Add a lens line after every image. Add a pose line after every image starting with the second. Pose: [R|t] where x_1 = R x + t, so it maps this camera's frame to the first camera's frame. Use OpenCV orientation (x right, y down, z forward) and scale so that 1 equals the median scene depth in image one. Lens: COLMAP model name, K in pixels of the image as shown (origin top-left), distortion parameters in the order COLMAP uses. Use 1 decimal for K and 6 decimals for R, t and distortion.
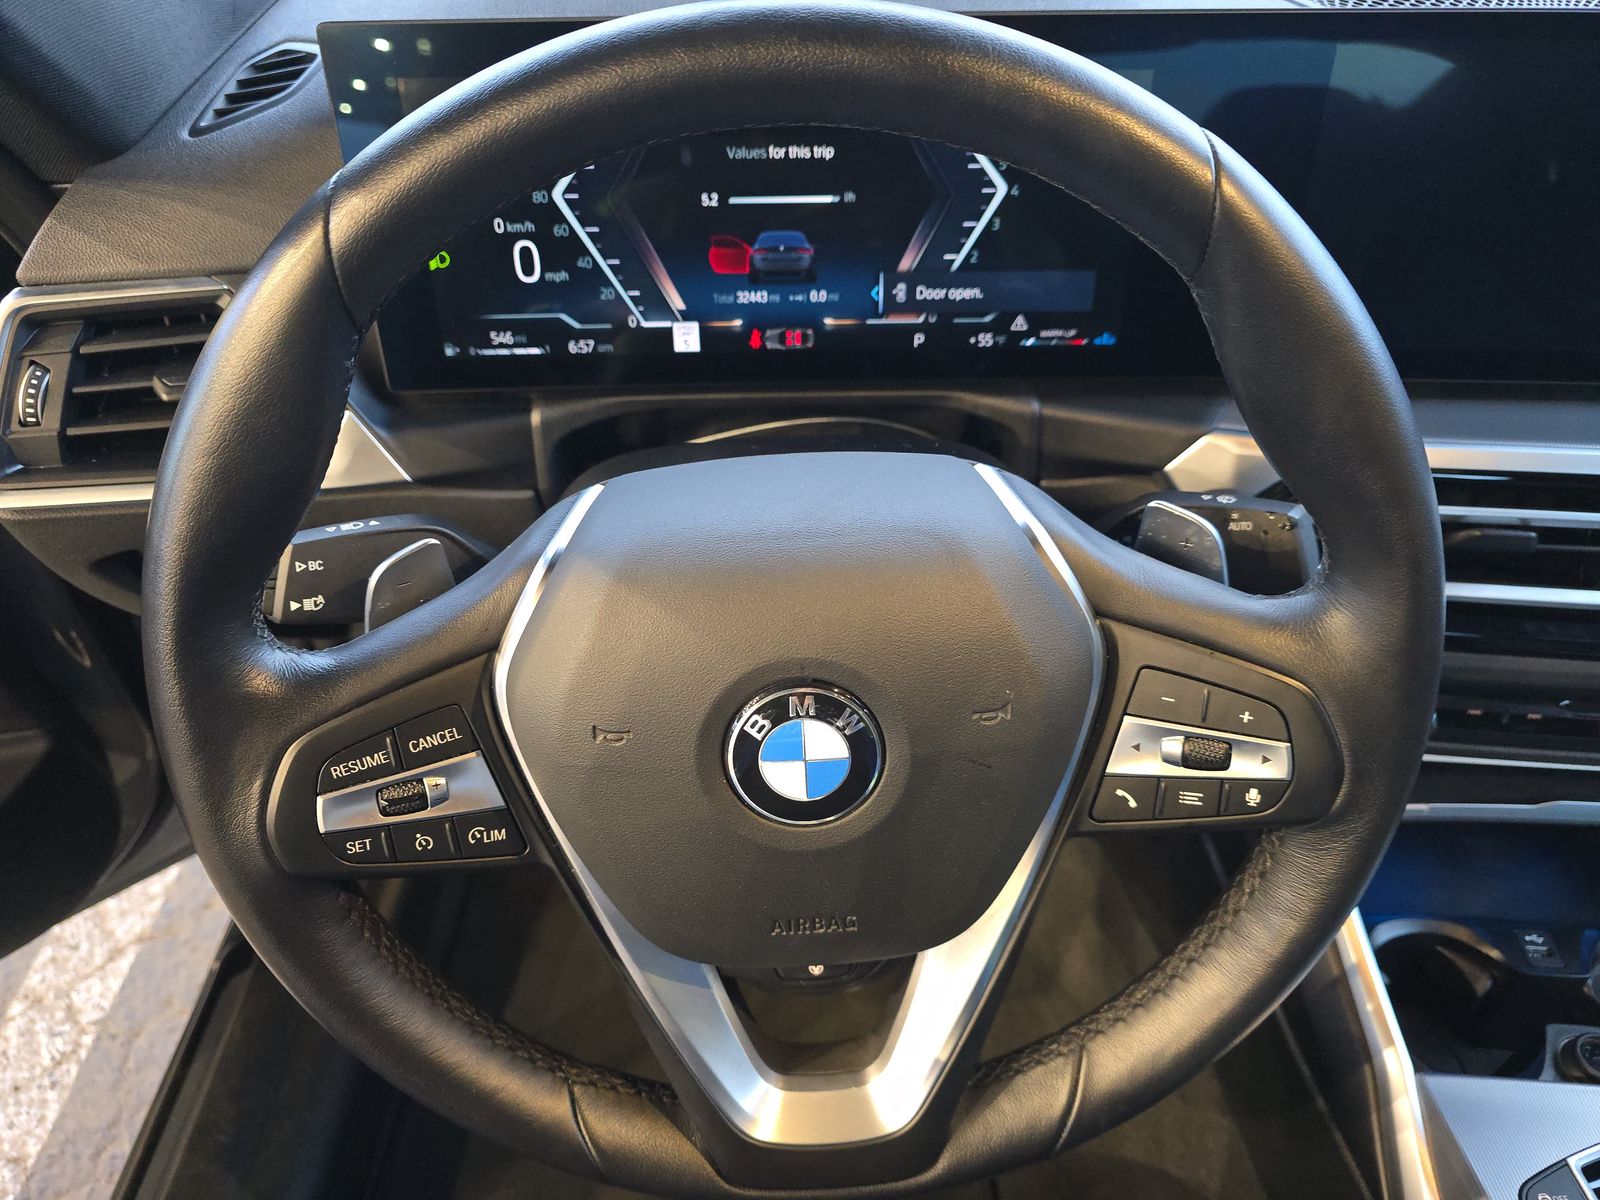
lens RADIAL K [[1073.9, 0, 800.0], [0, 1073.9, 600.0], [0, 0, 1]] dist [0.050965, -0.039598]
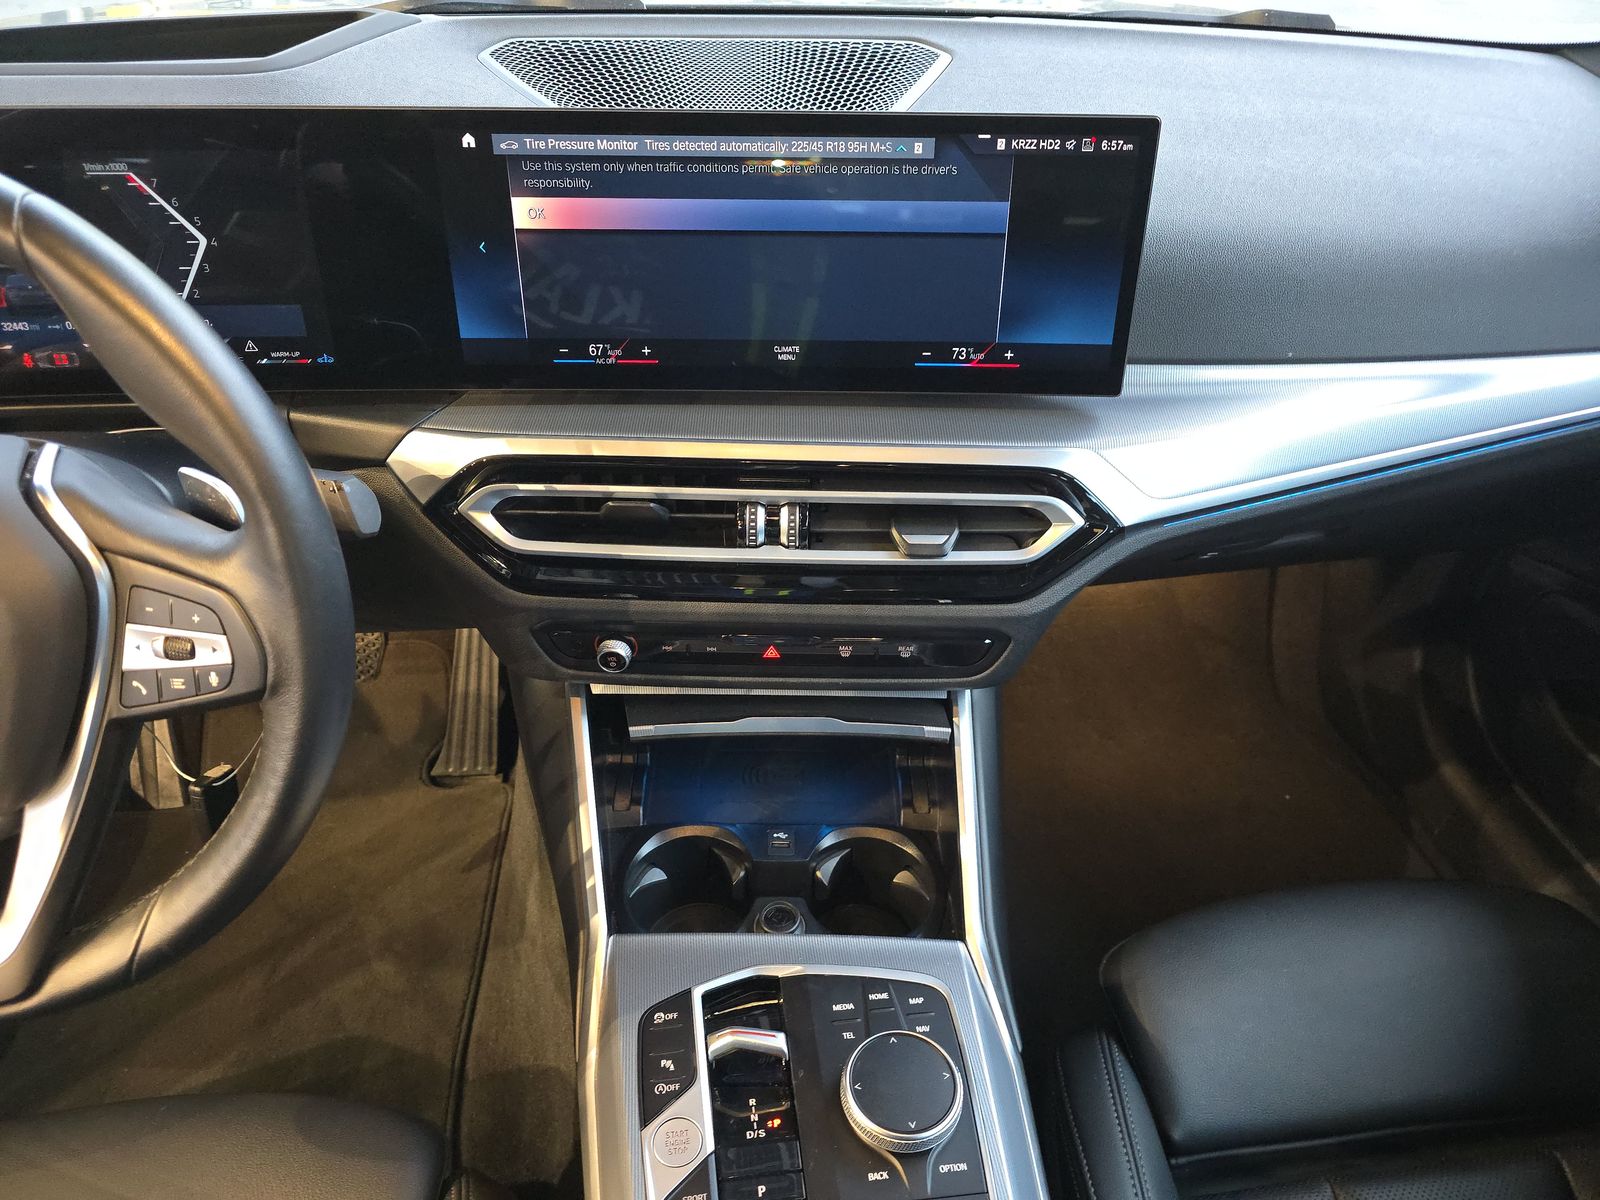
lens RADIAL K [[1073.9, 0, 800.0], [0, 1073.9, 600.0], [0, 0, 1]] dist [0.050965, -0.039598]
pose [[0.996513, -0.030680, 0.077591, 0.747479], [0.034544, 0.998203, -0.048961, 0.124886], [-0.075949, 0.051471, 0.995782, -0.299042]]
